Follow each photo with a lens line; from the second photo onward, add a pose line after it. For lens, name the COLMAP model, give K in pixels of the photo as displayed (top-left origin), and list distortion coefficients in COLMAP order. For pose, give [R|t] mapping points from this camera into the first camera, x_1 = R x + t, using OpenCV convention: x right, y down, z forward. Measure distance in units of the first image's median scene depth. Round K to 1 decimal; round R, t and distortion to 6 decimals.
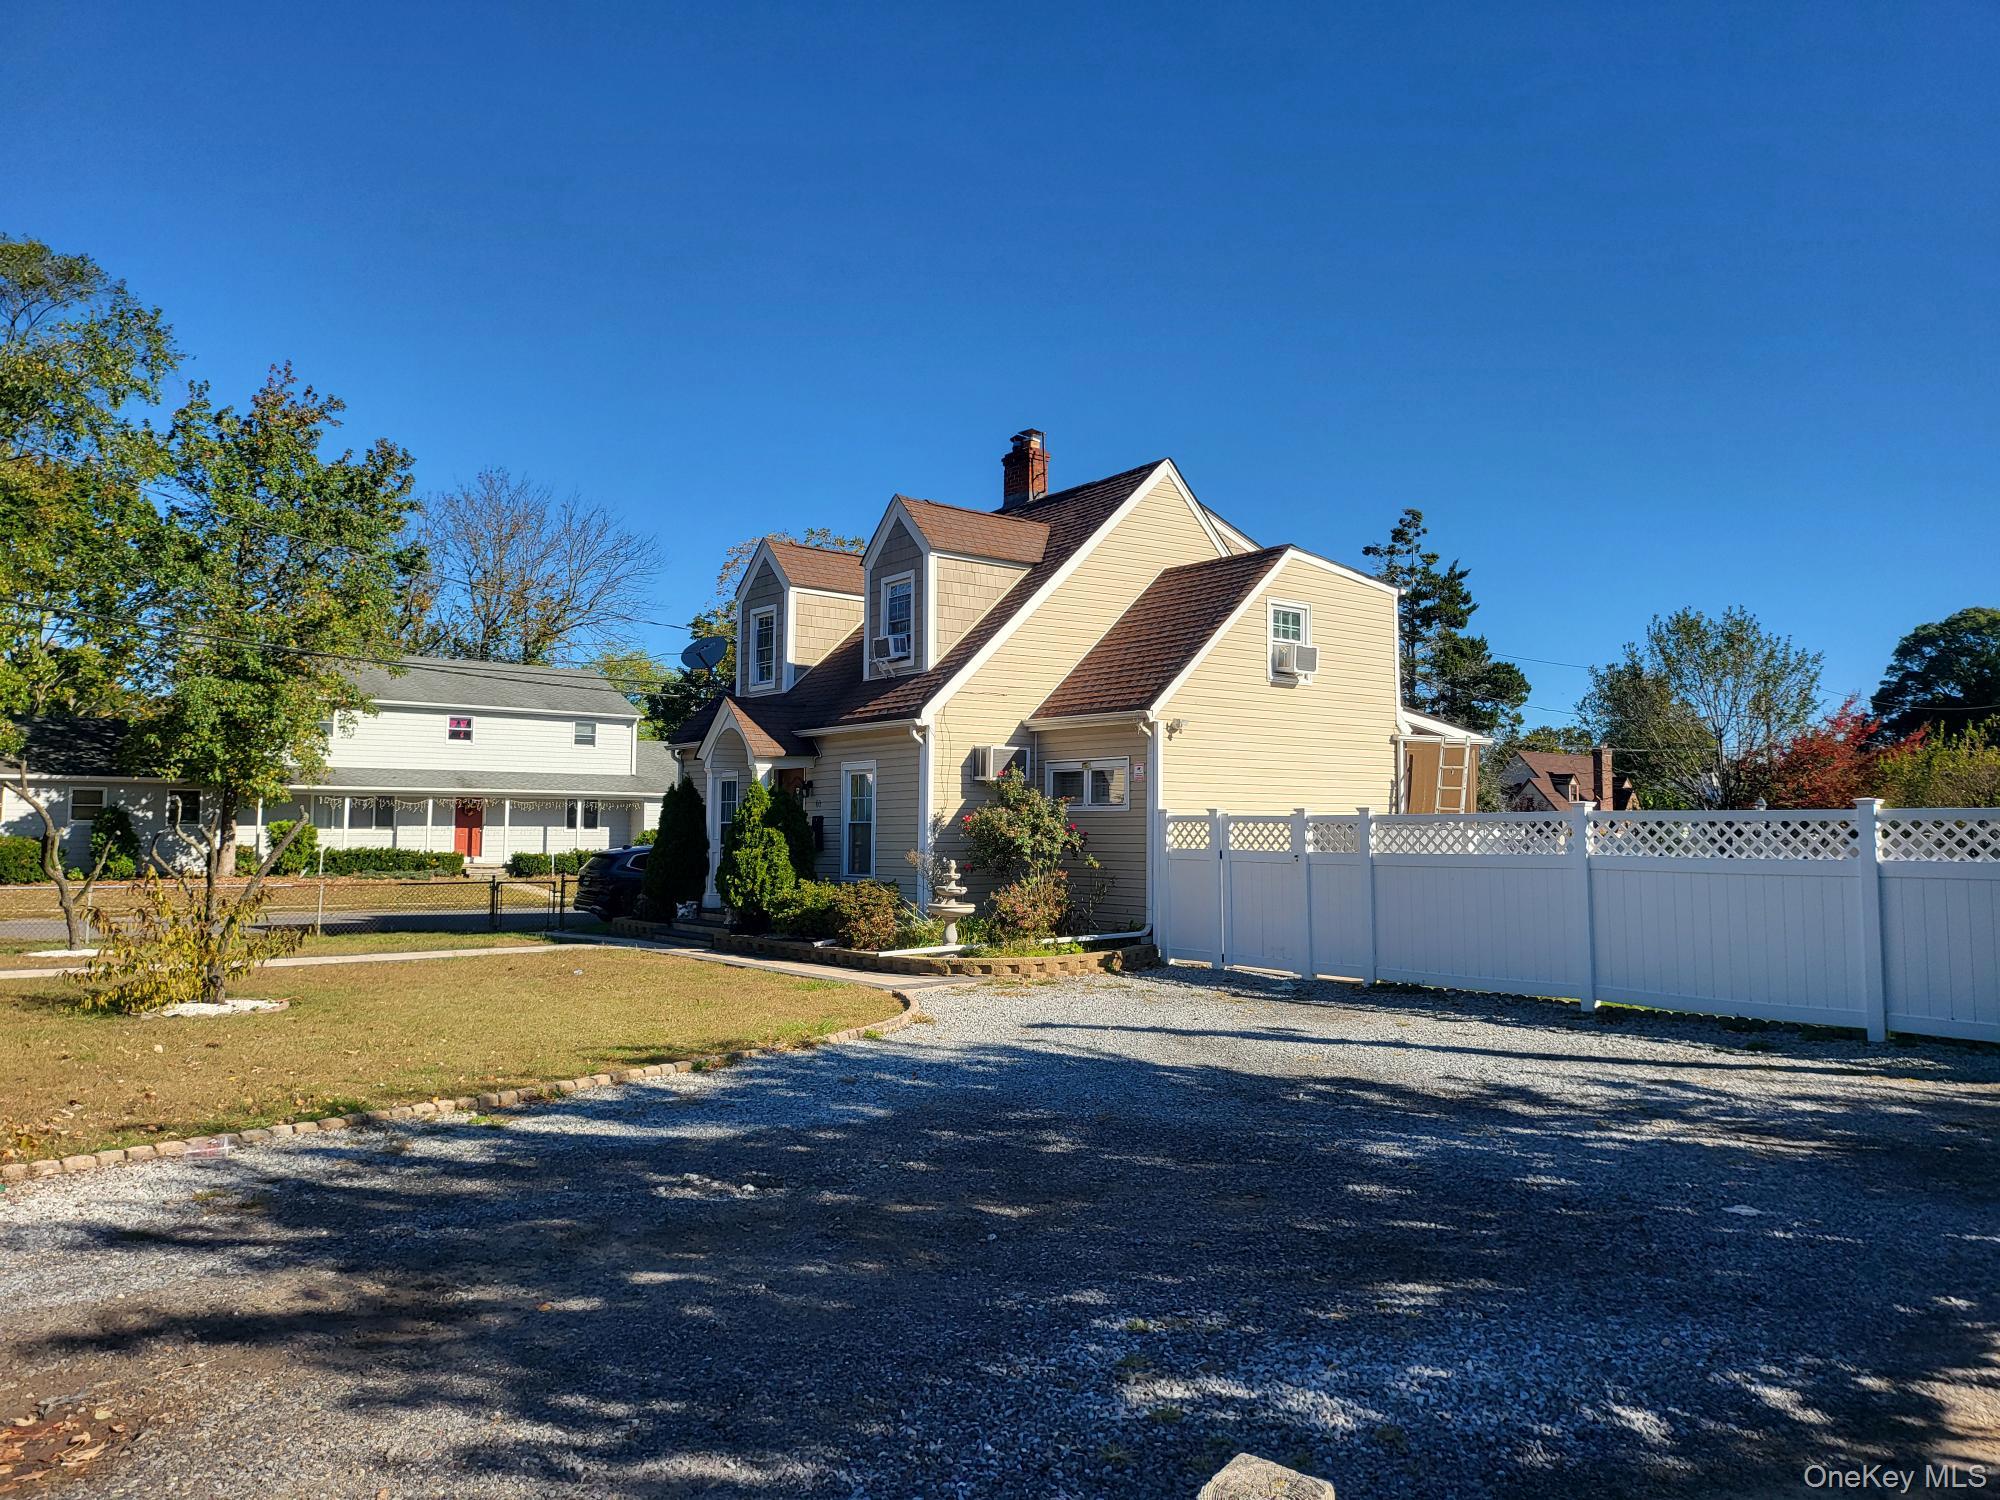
lens RADIAL K [[1411.1, 0, 1030.6], [0, 1411.1, 757.5], [0, 0, 1]] dist [0.010441, 0.004132]
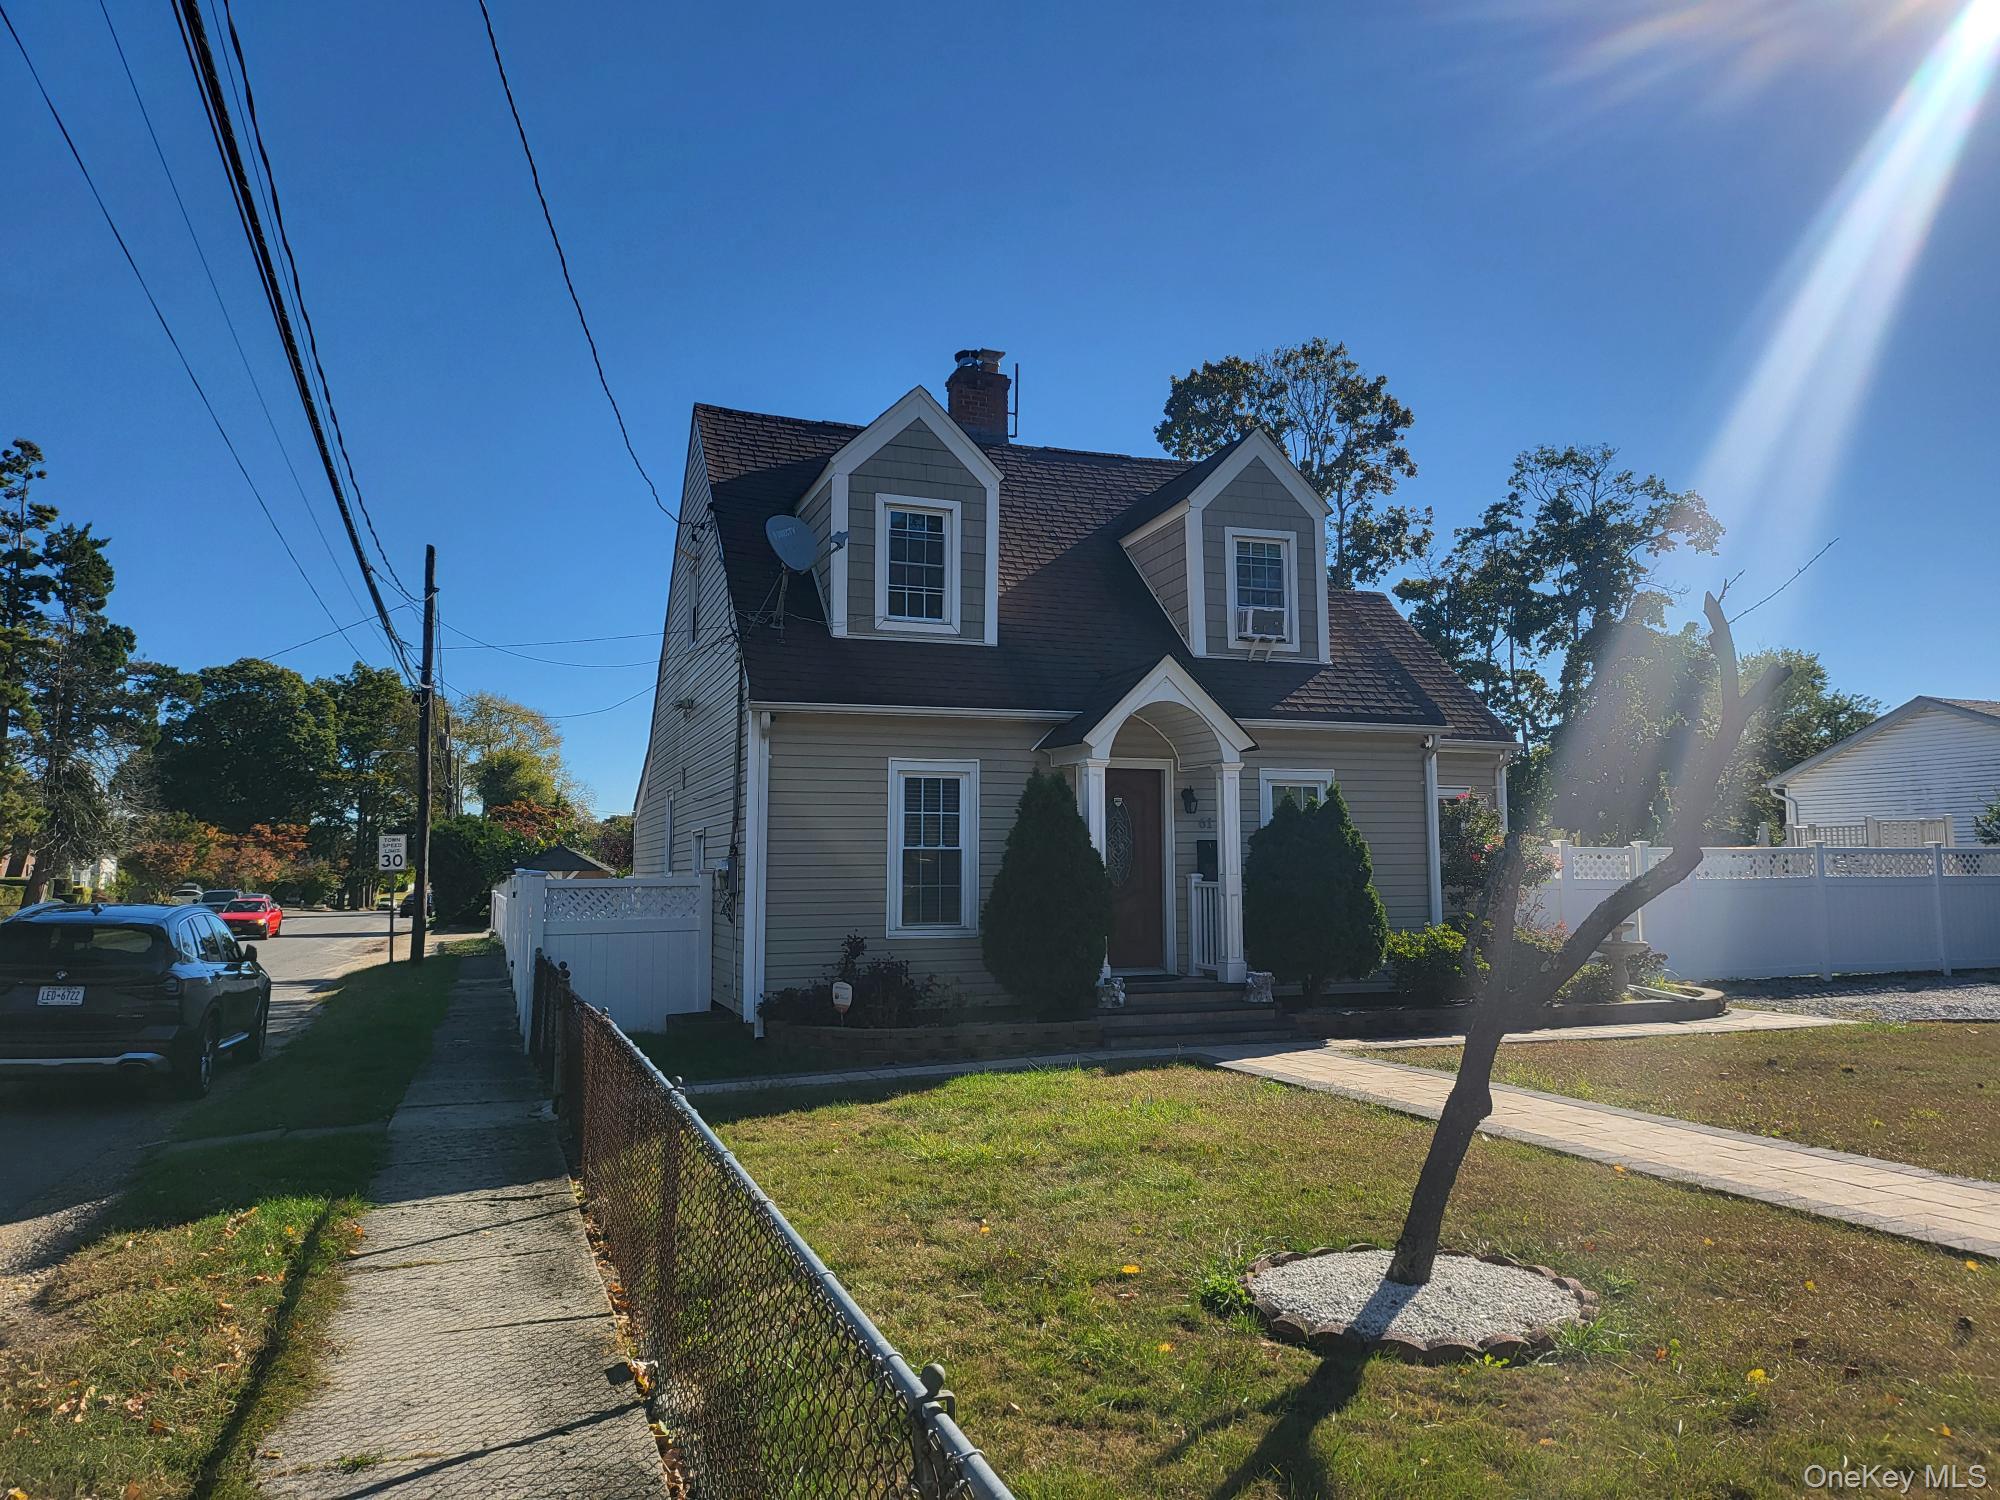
lens RADIAL K [[1398.0, 0, 1008.0], [0, 1398.0, 734.4], [0, 0, 1]] dist [0.066097, -0.069587]
pose [[0.294405, 0.092590, 0.951185, -0.843030], [-0.044756, 0.995539, -0.083055, 0.050565], [-0.954632, -0.018120, 0.297236, 0.872459]]
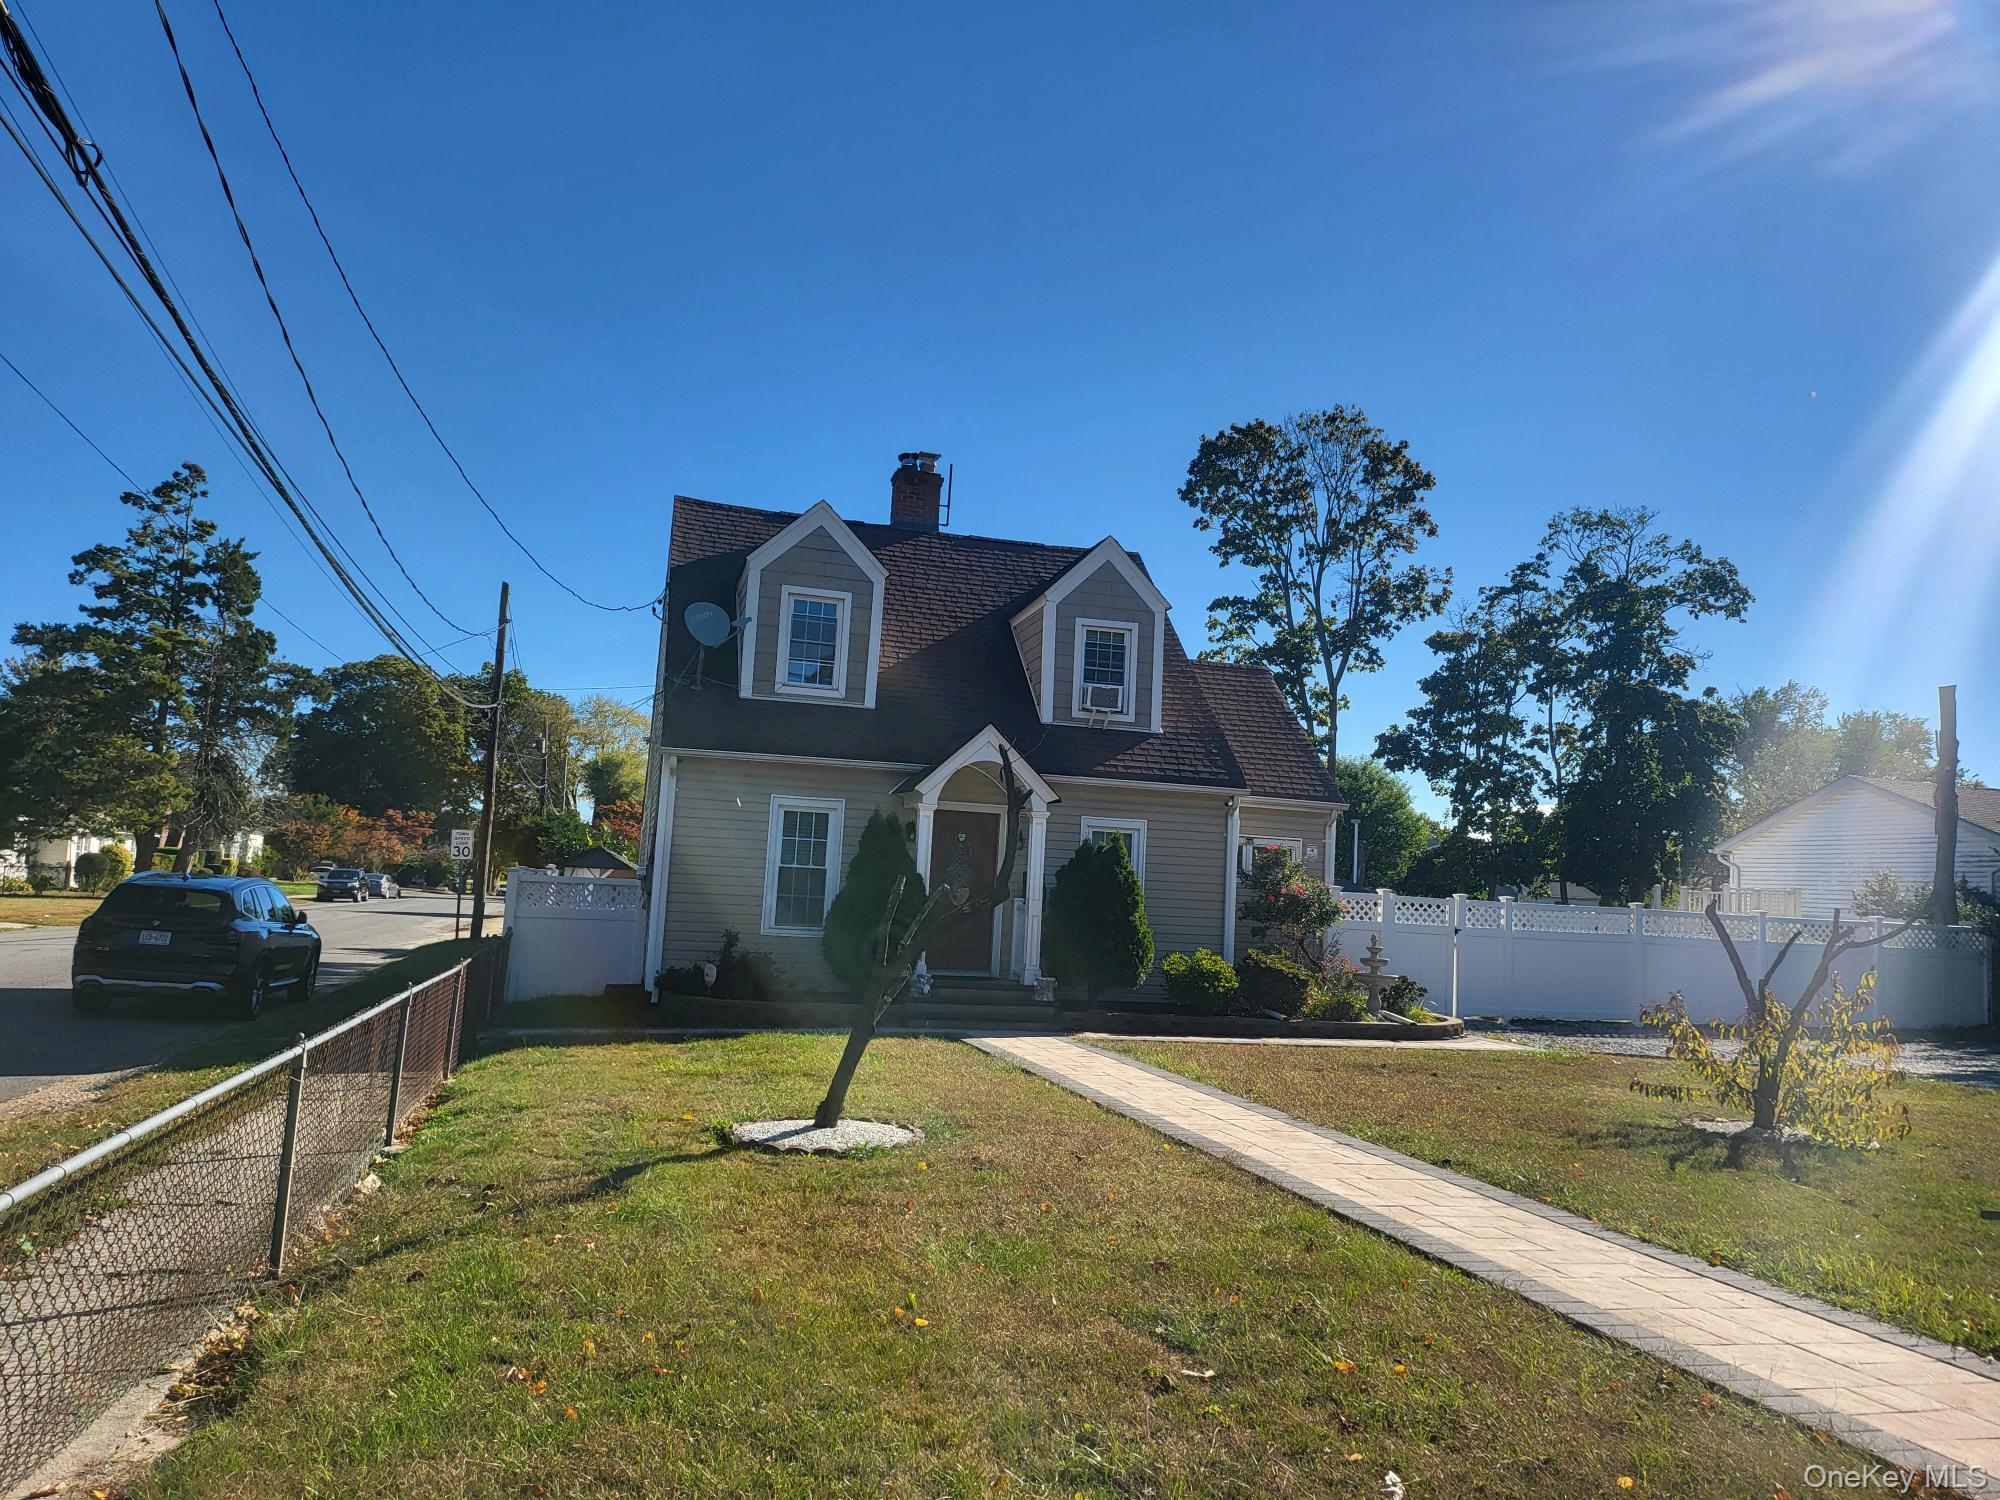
lens RADIAL K [[1418.5, 0, 996.5], [0, 1418.5, 757.2], [0, 0, 1]] dist [0.075054, -0.114843]
pose [[0.381195, 0.105094, 0.918502, -0.969677], [-0.099418, 0.992416, -0.072290, 0.036006], [-0.919133, -0.063759, 0.388753, 0.668830]]
